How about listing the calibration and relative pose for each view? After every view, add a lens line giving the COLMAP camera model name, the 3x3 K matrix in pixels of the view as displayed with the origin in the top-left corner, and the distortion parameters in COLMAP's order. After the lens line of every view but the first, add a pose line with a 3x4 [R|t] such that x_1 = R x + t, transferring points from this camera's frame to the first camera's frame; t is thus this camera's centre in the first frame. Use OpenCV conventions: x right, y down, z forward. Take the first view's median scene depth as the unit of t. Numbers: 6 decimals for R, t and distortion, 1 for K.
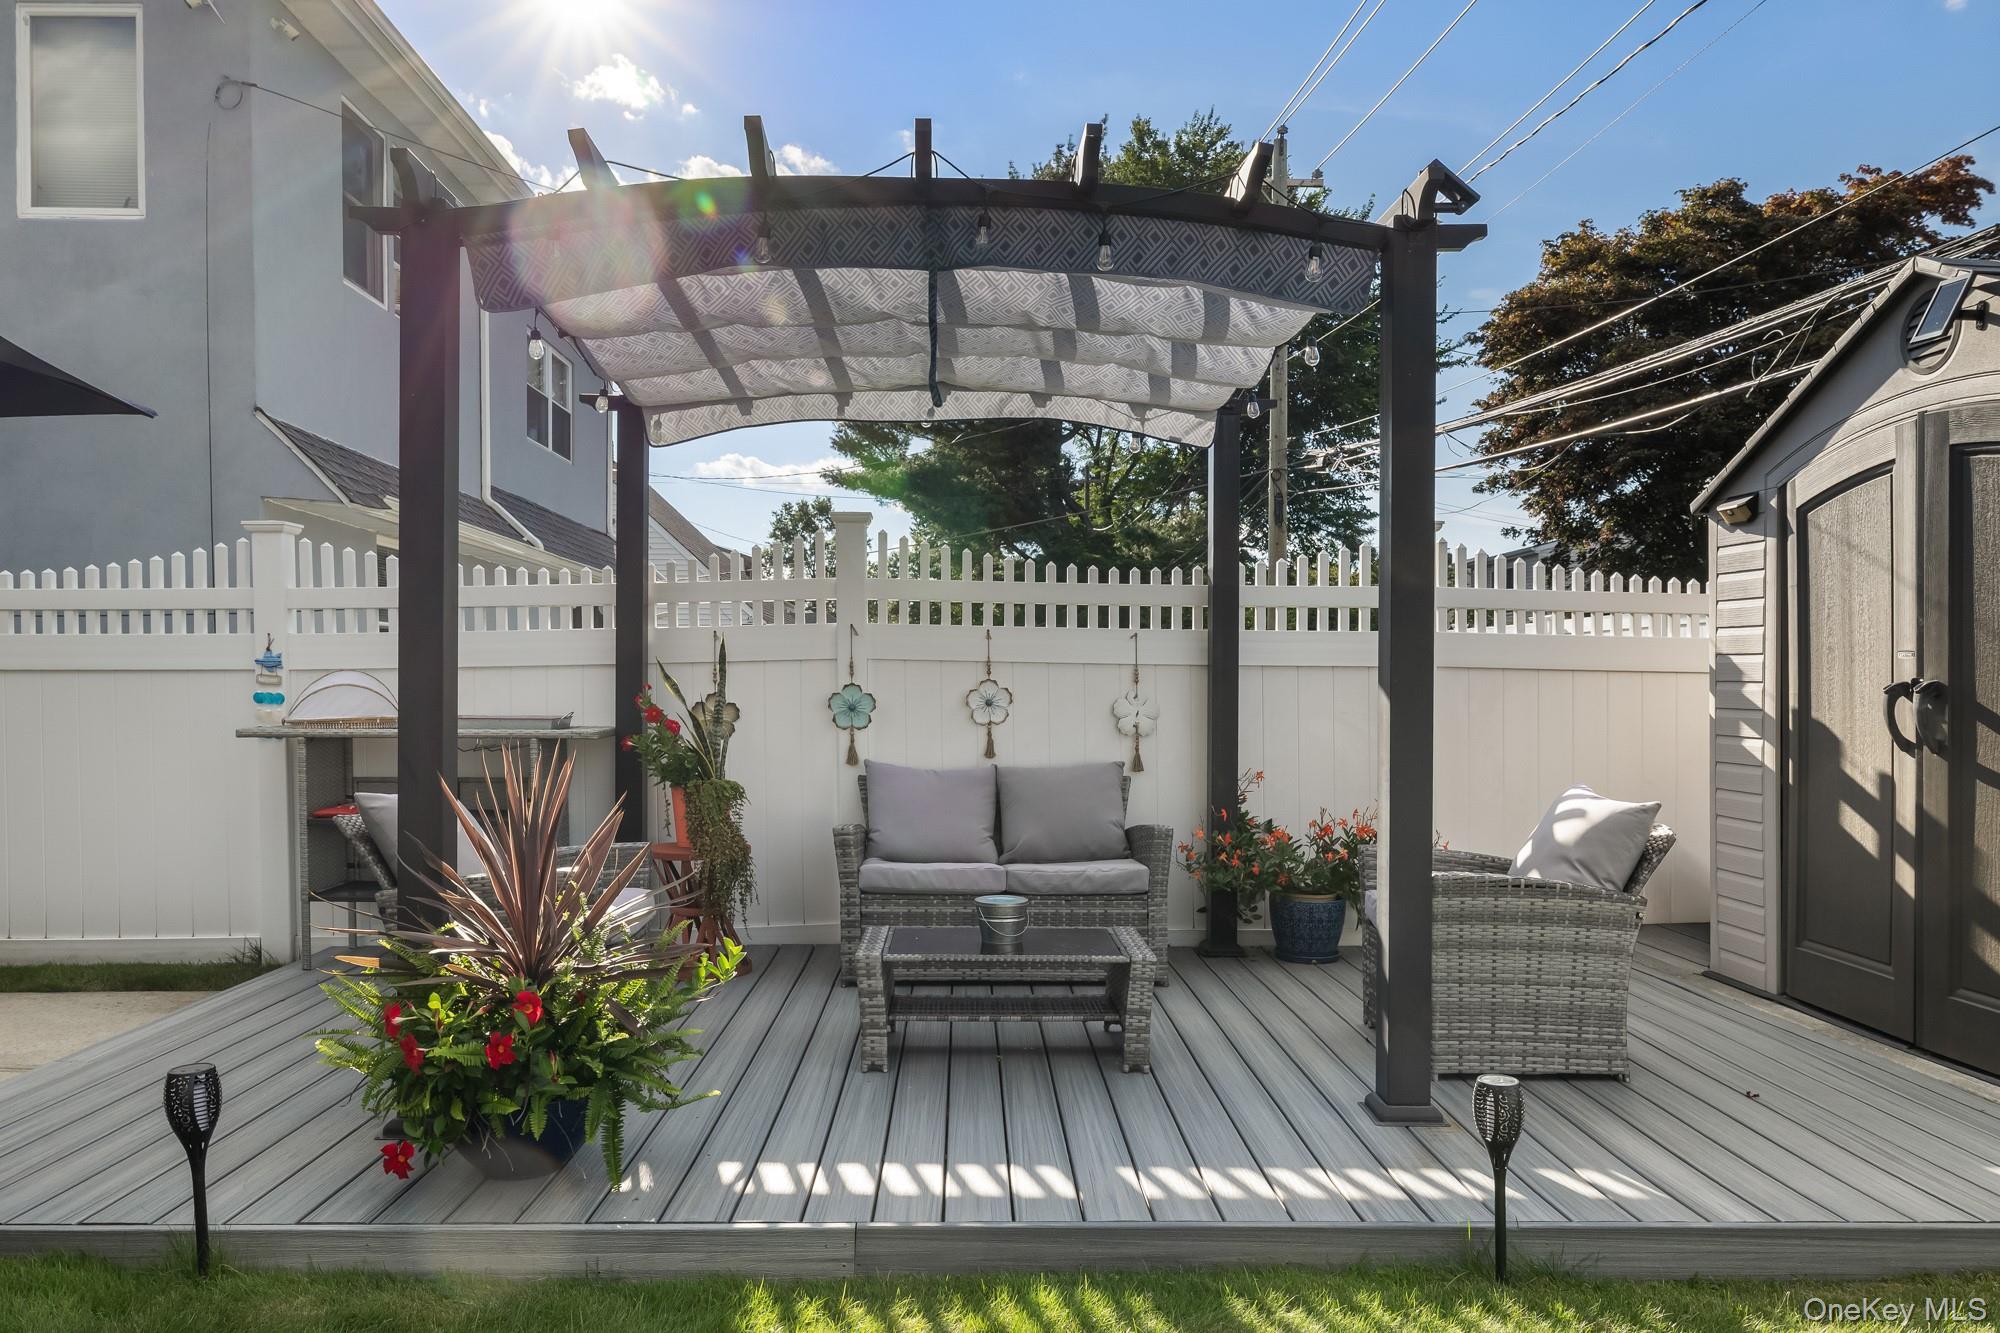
lens RADIAL K [[1411.8, 0, 990.8], [0, 1411.8, 681.7], [0, 0, 1]] dist [-0.008257, 0.007396]
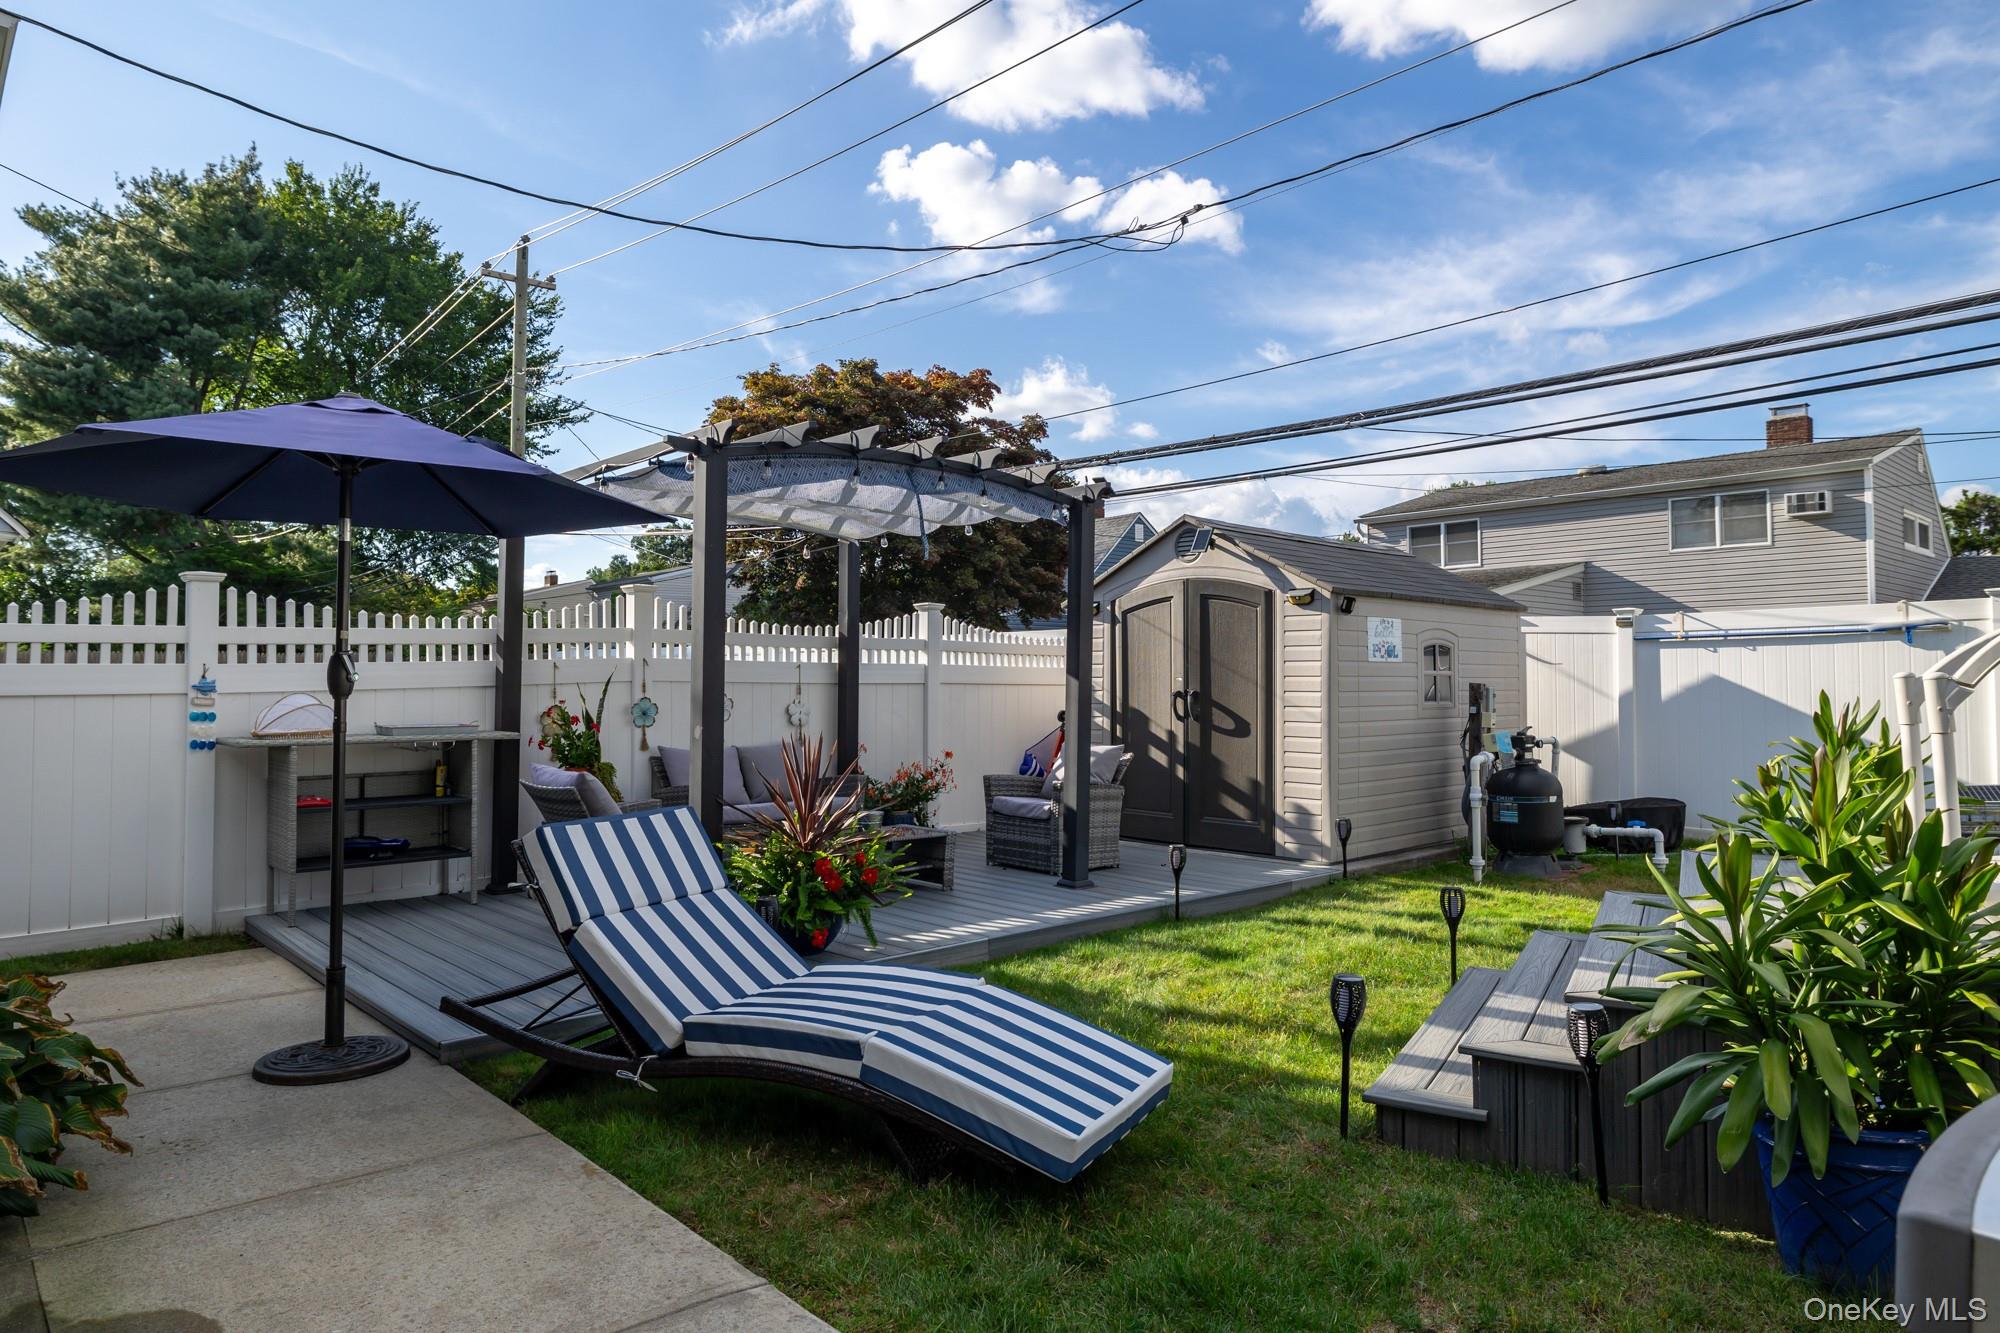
lens RADIAL K [[1192.6, 0, 999.6], [0, 1192.6, 657.7], [0, 0, 1]] dist [-0.008226, 0.004753]
pose [[0.760020, 0.005516, 0.649876, -0.659112], [0.007332, 0.999828, -0.017062, -0.017264], [-0.649858, 0.017732, 0.759849, -0.244813]]
